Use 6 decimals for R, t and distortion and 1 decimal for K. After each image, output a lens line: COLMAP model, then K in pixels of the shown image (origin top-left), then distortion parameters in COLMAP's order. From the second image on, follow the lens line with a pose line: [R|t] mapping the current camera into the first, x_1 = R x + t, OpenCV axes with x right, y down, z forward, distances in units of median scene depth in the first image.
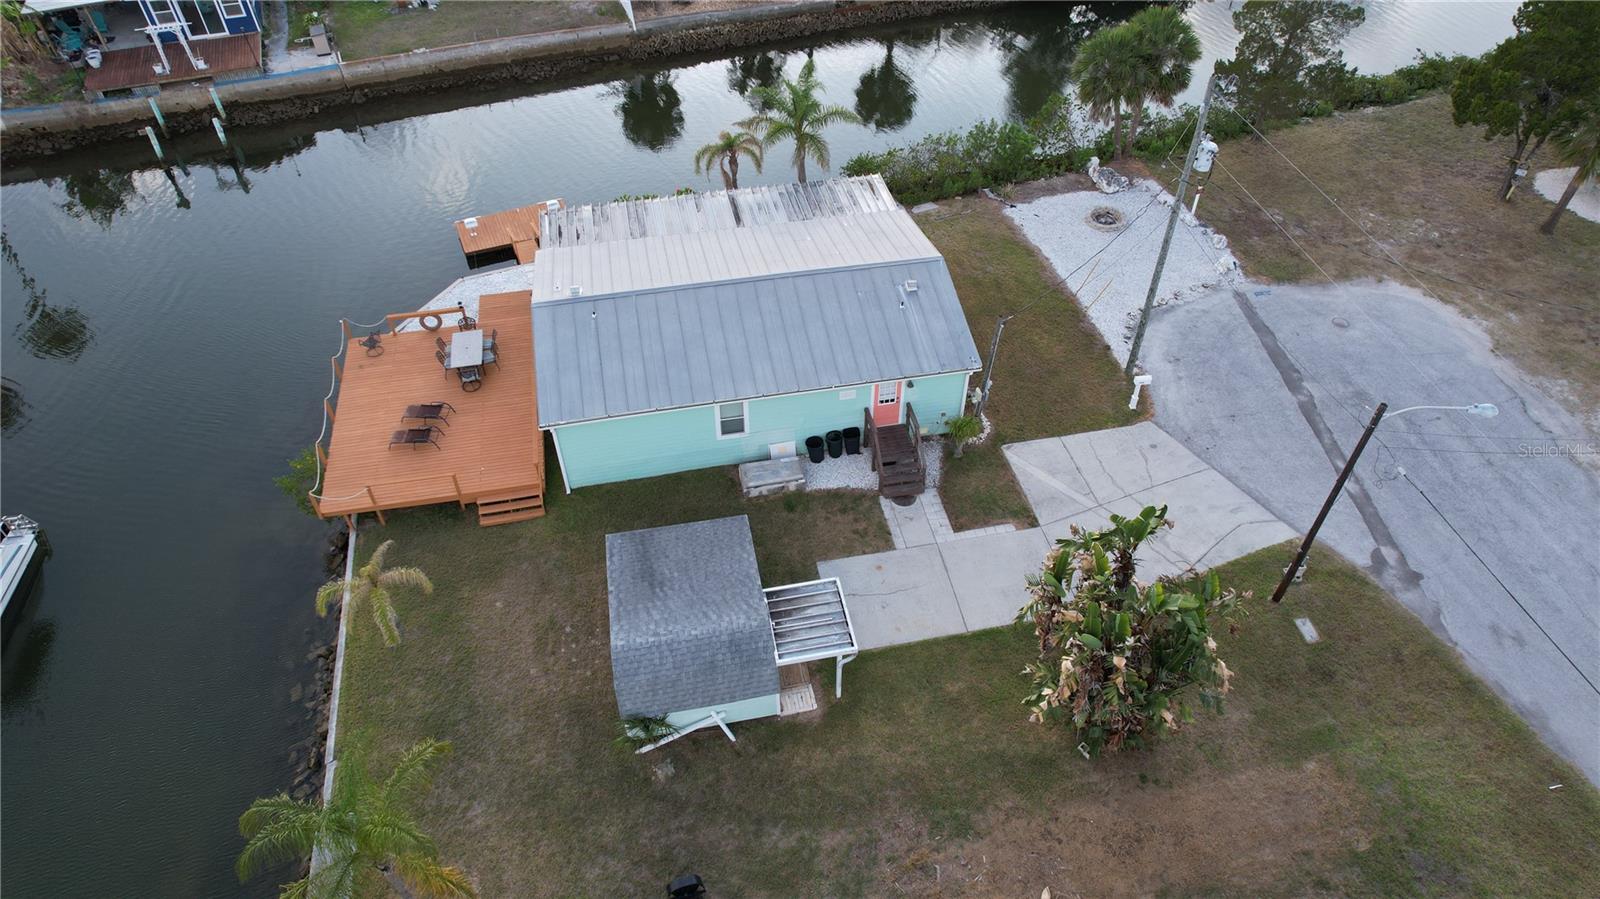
lens RADIAL K [[1002.0, 0, 800.0], [0, 1002.0, 449.5], [0, 0, 1]] dist [-0.063519, 0.051964]
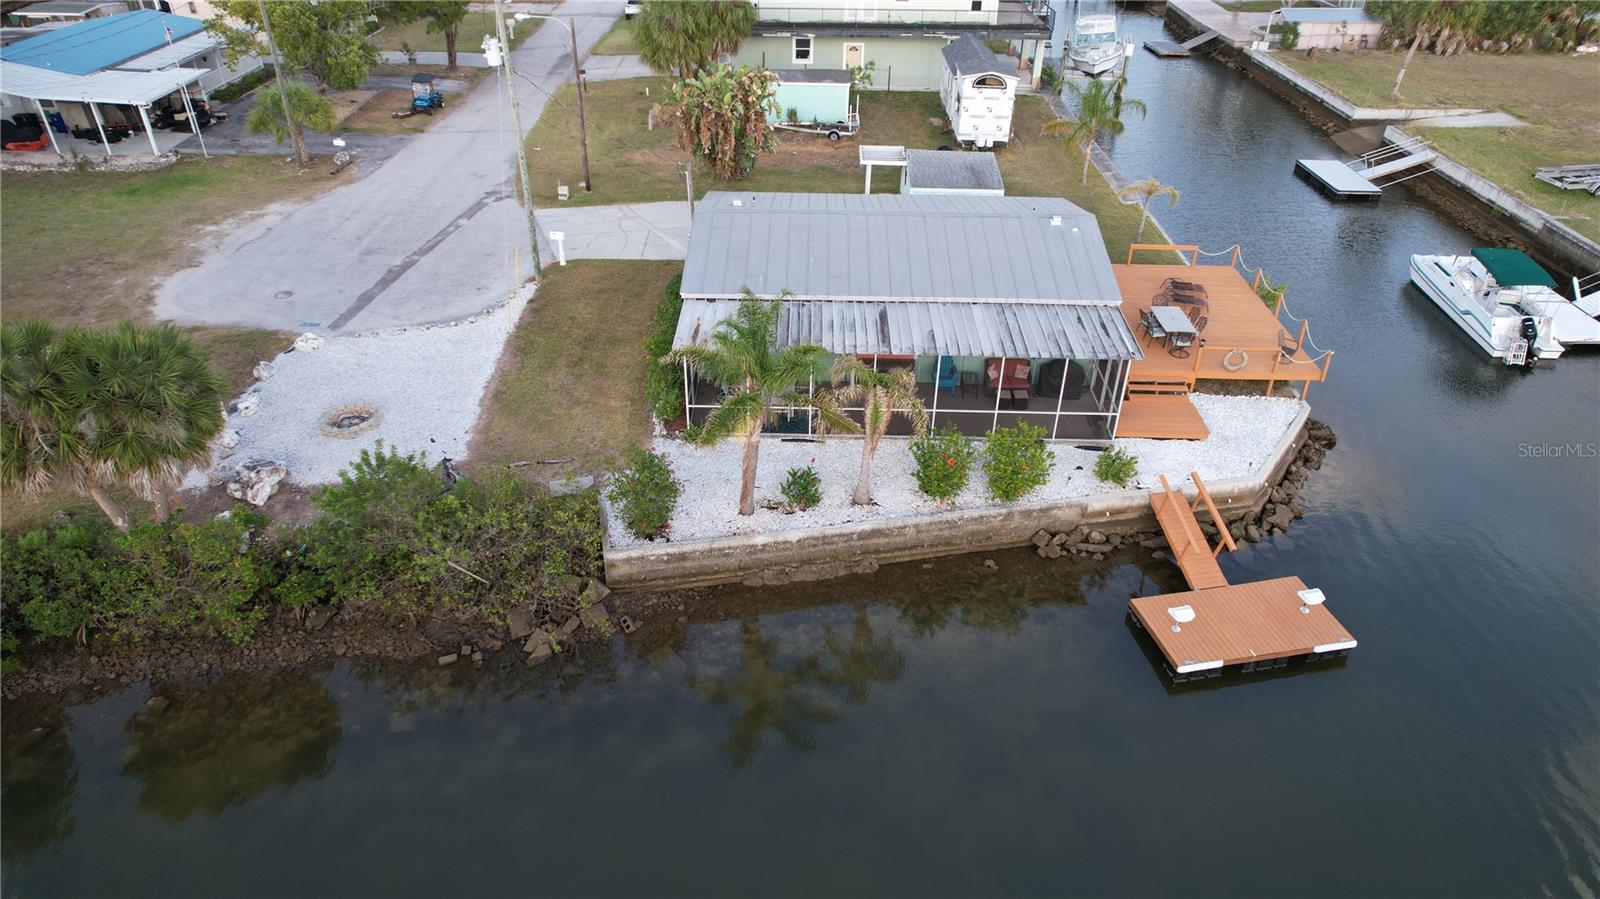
lens RADIAL K [[1002.0, 0, 800.0], [0, 1002.0, 449.5], [0, 0, 1]] dist [-0.063519, 0.051964]
pose [[-0.975087, -0.139436, 0.172518, -0.151069], [0.144094, 0.193136, 0.970533, -0.999825], [-0.168647, 0.971214, -0.168233, 1.250167]]
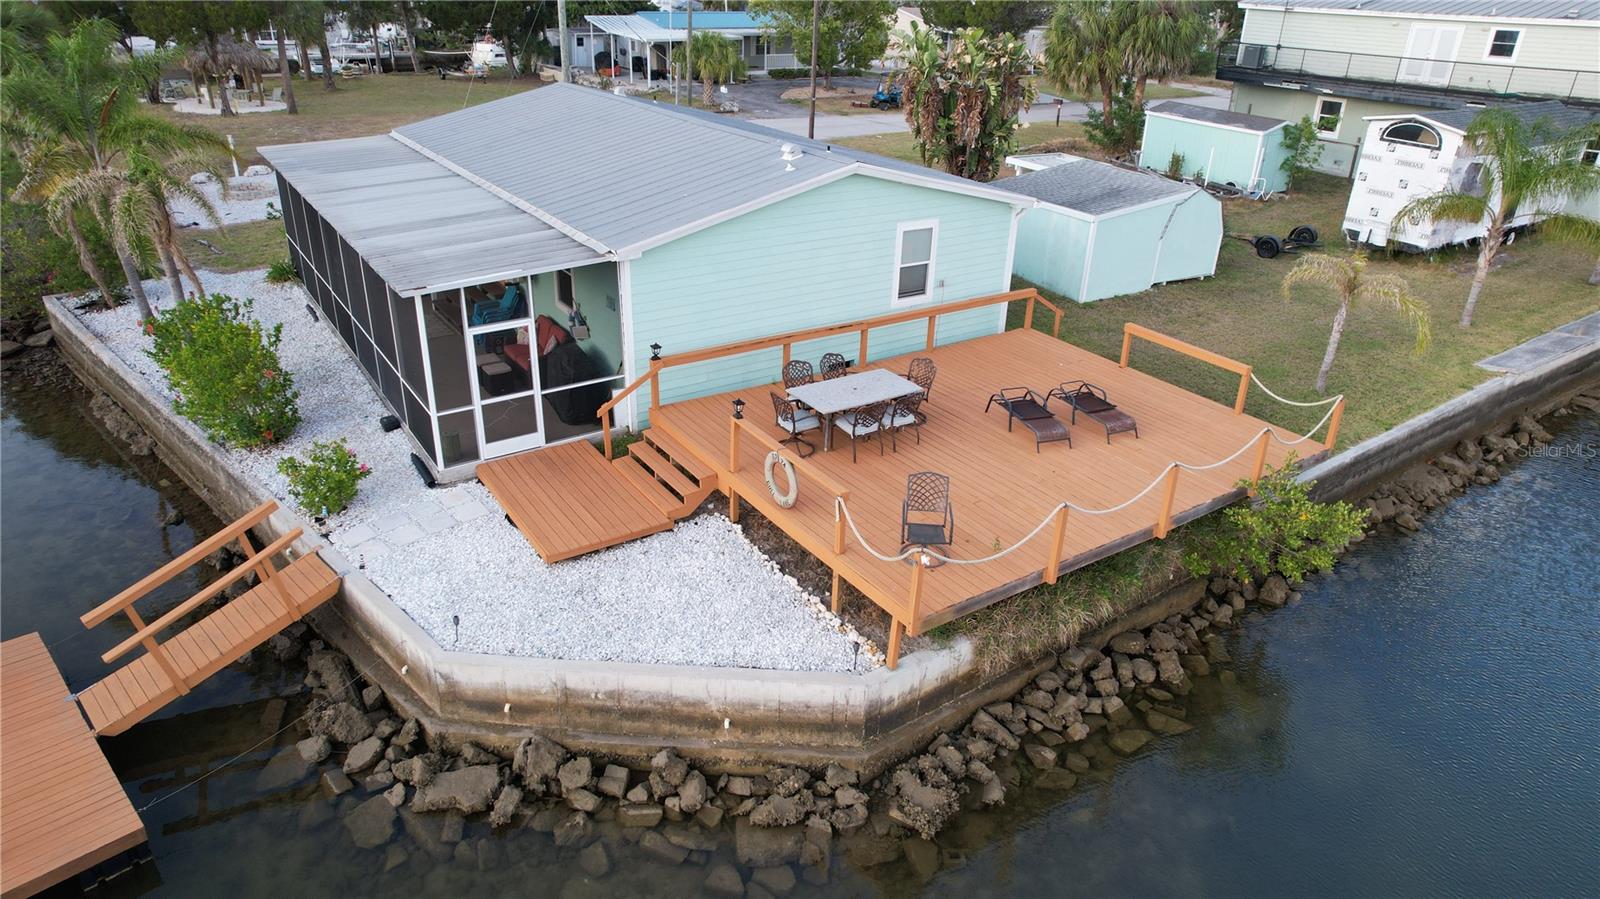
lens RADIAL K [[1017.4, 0, 800.0], [0, 1017.4, 449.5], [0, 0, 1]] dist [-0.082808, 0.065820]
pose [[-0.375946, -0.418922, 0.826540, -0.653458], [0.635298, 0.532822, 0.559015, -0.330518], [-0.674582, 0.735259, 0.065828, 0.931090]]
